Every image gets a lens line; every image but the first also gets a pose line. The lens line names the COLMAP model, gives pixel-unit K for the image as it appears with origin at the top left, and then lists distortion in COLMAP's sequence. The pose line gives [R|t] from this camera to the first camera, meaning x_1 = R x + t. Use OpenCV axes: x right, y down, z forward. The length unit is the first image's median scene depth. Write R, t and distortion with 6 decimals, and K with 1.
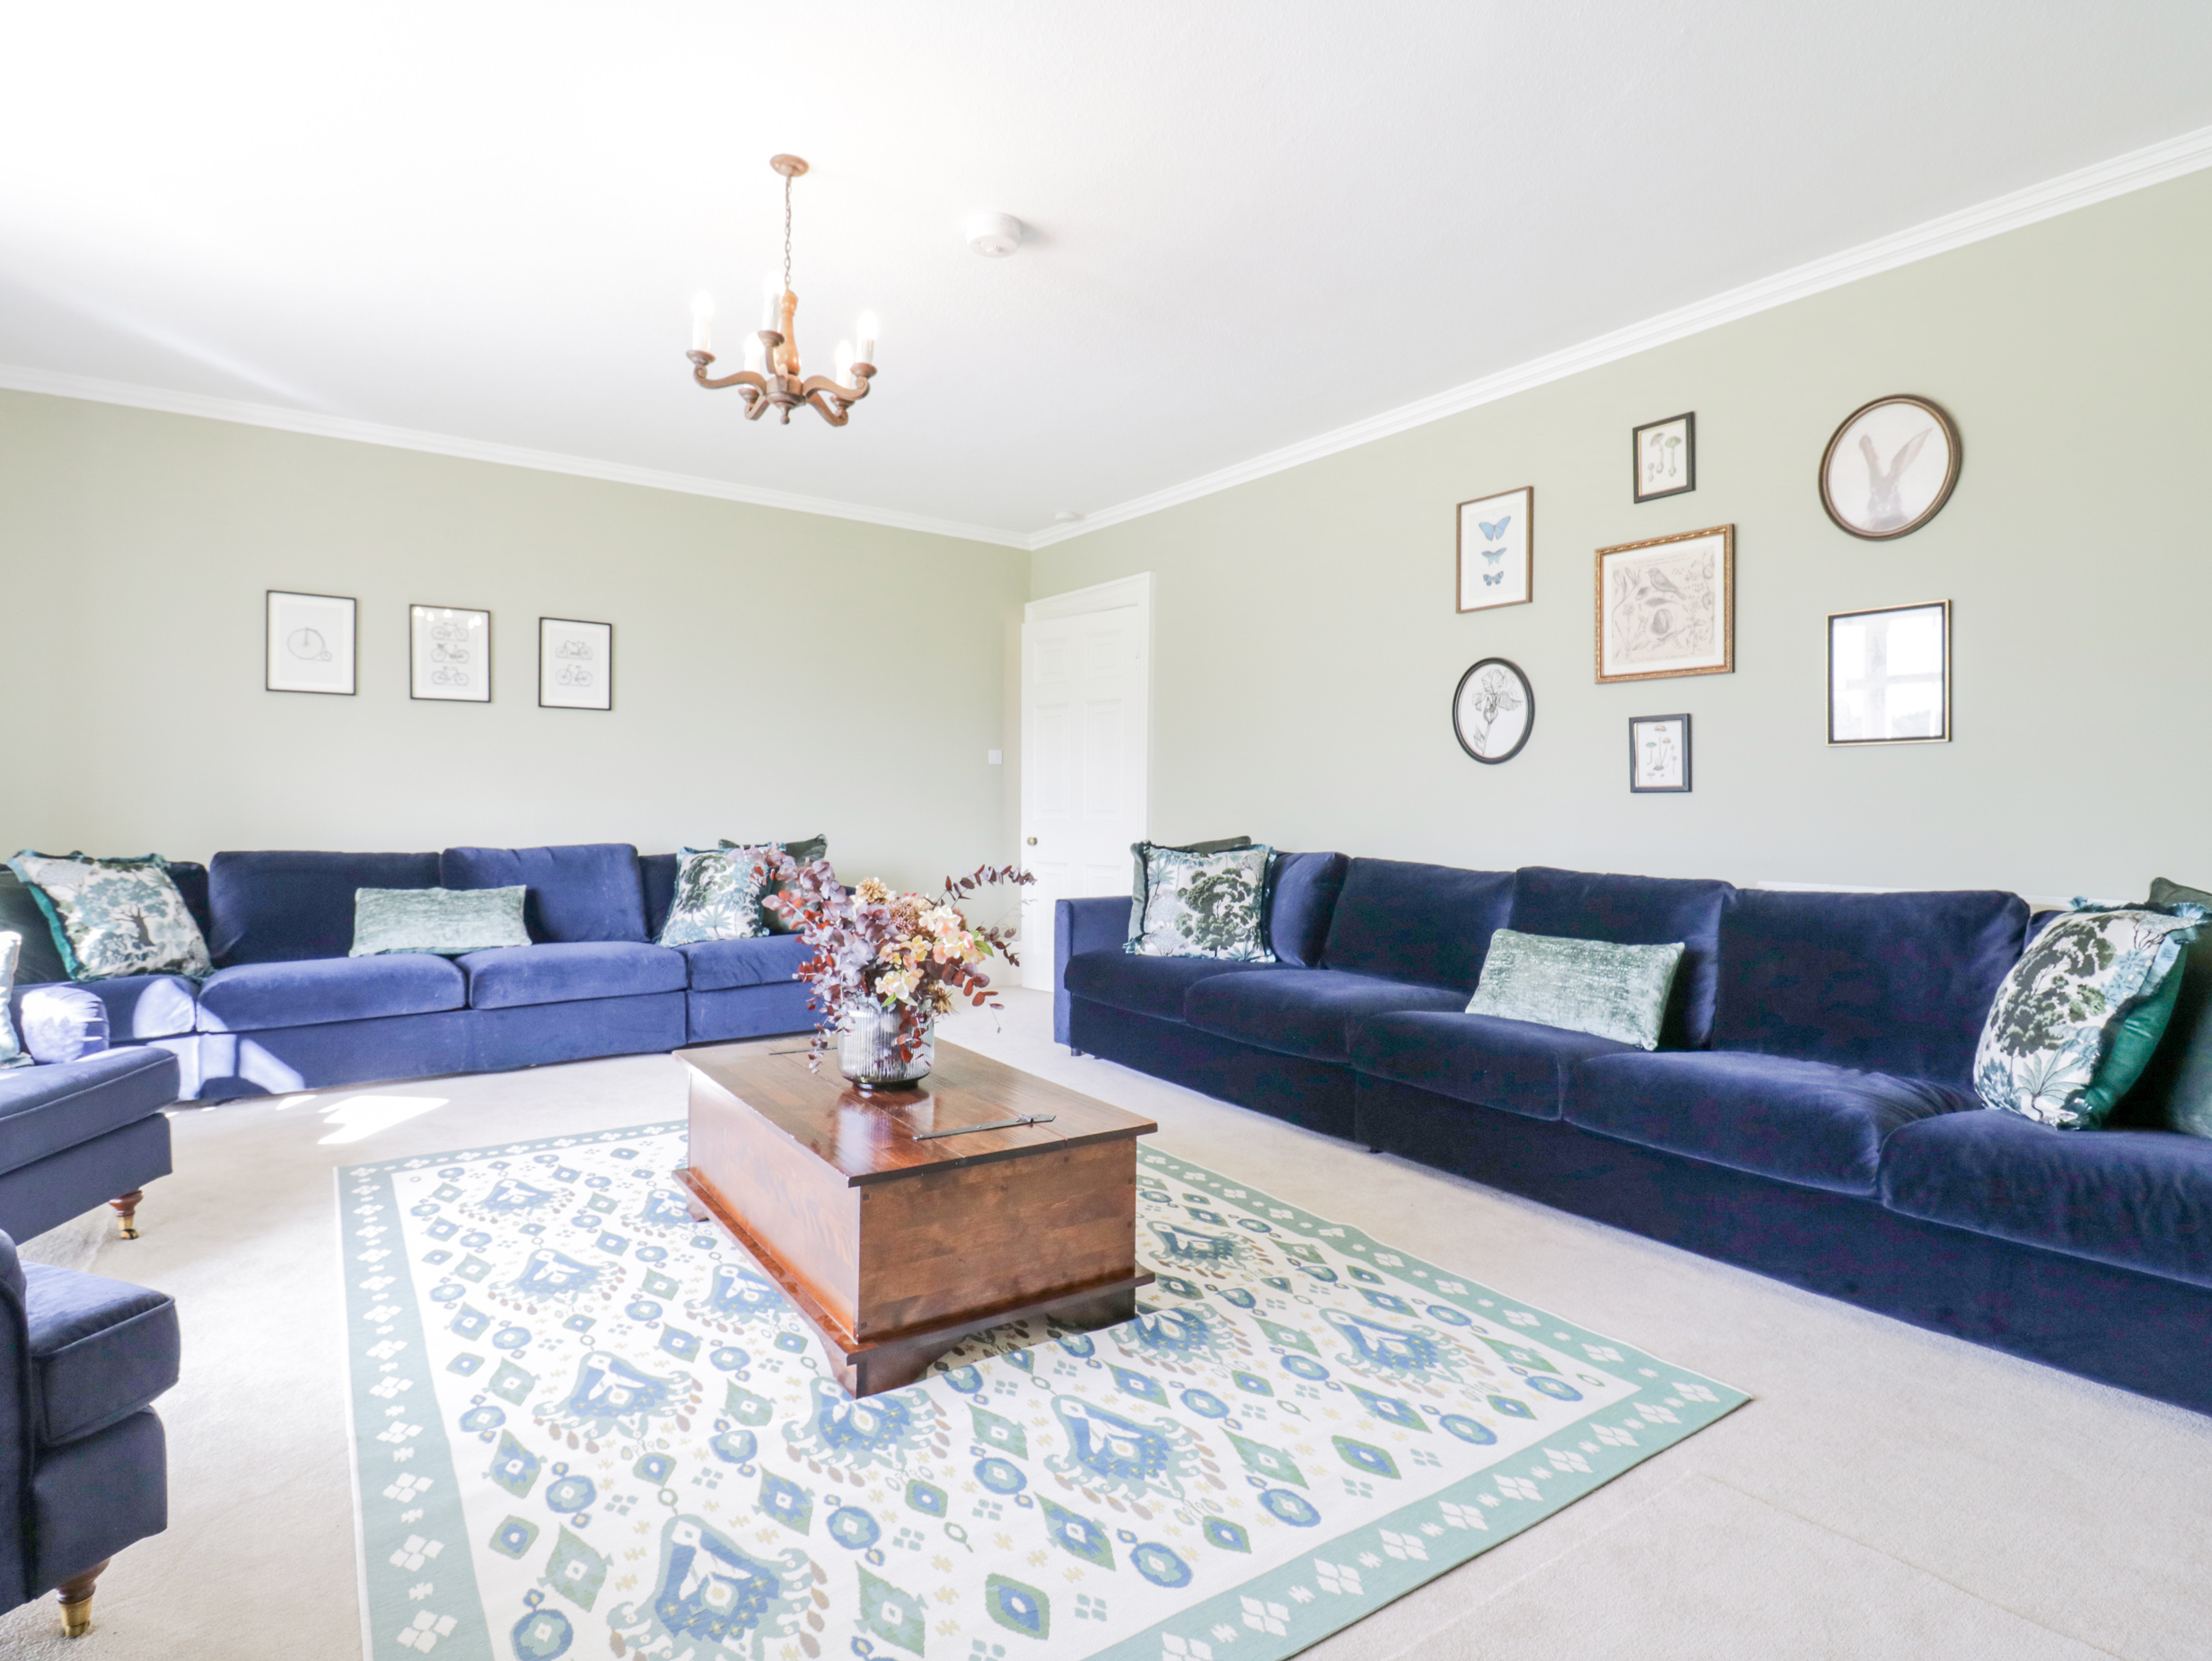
lens RADIAL K [[1157.7, 0, 1097.9], [0, 1157.7, 813.4], [0, 0, 1]] dist [0.000771, -0.002252]
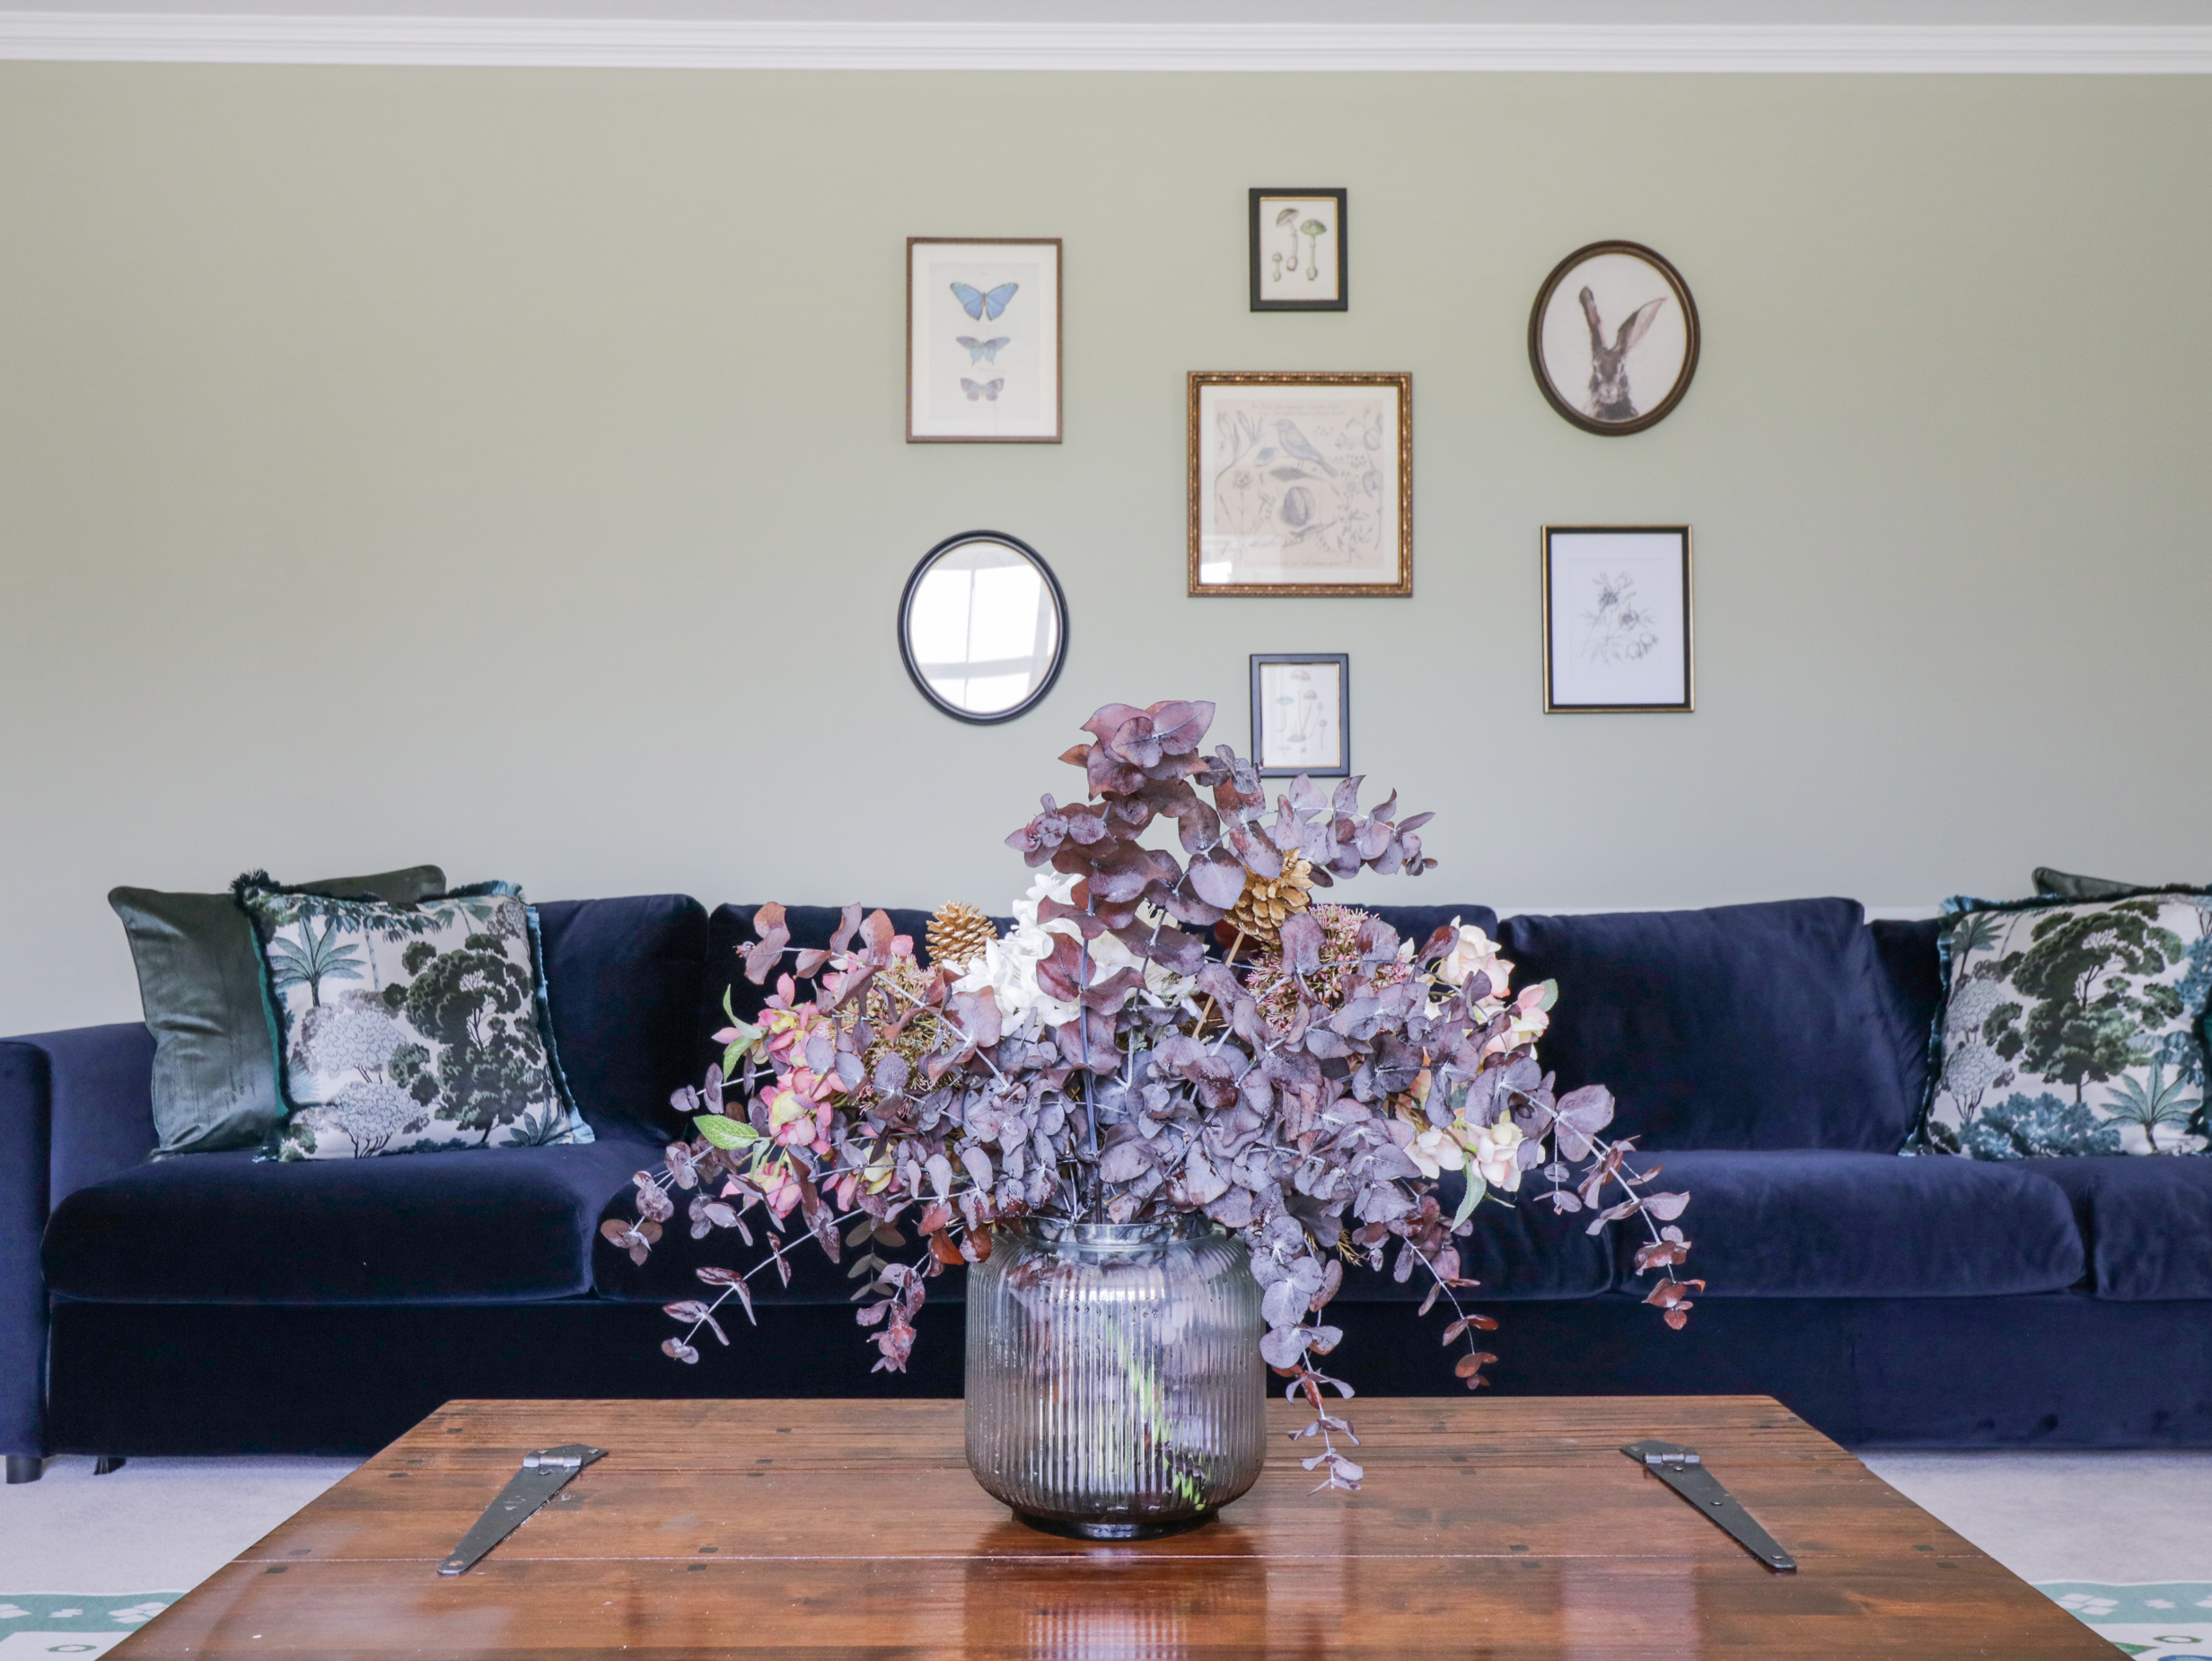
lens RADIAL K [[1942.3, 0, 1103.5], [0, 1942.3, 831.7], [0, 0, 1]] dist [0.013767, 0.021981]
pose [[0.554709, 0.021170, 0.831775, -0.445352], [0.012855, 0.999339, -0.034008, 0.045654], [-0.831945, 0.029557, 0.554070, 0.505547]]
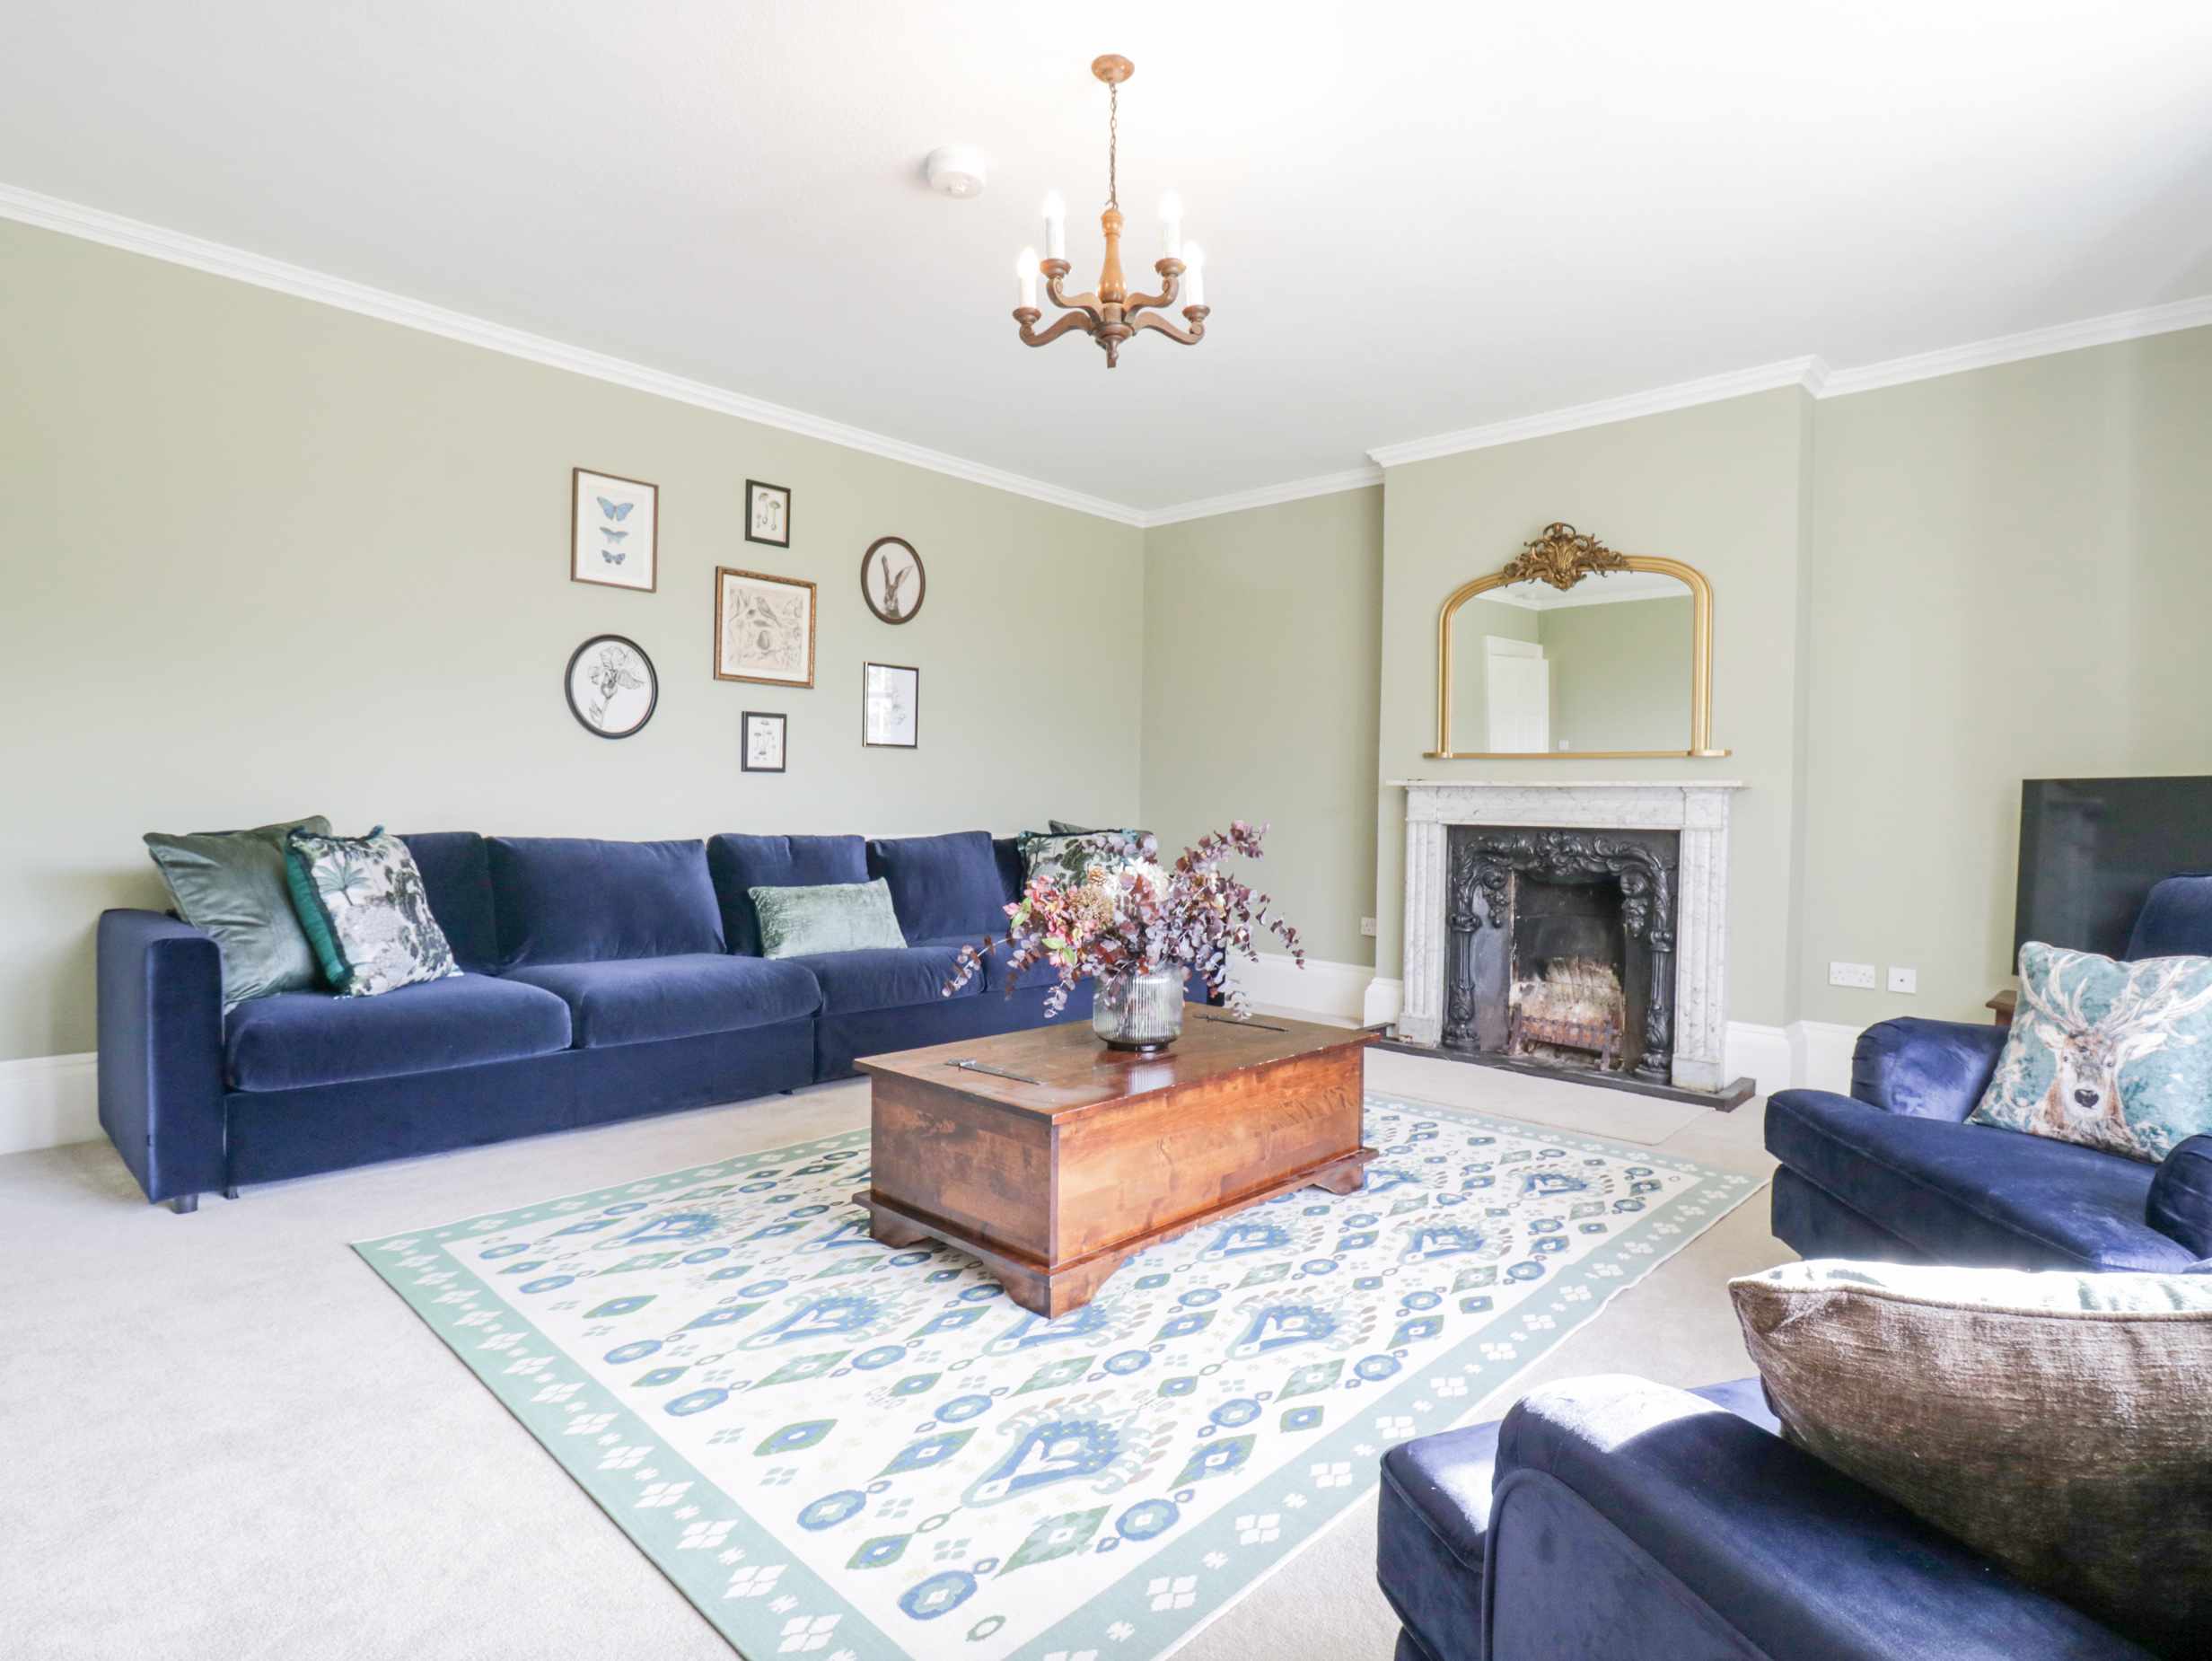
lens RADIAL K [[1157.7, 0, 1101.3], [0, 1157.7, 826.0], [0, 0, 1]] dist [0.000771, -0.002252]
pose [[-0.201240, -0.036065, 0.978878, -0.865186], [-0.014619, 0.999321, 0.033813, -0.006504], [-0.979433, -0.007505, -0.201630, 0.887120]]
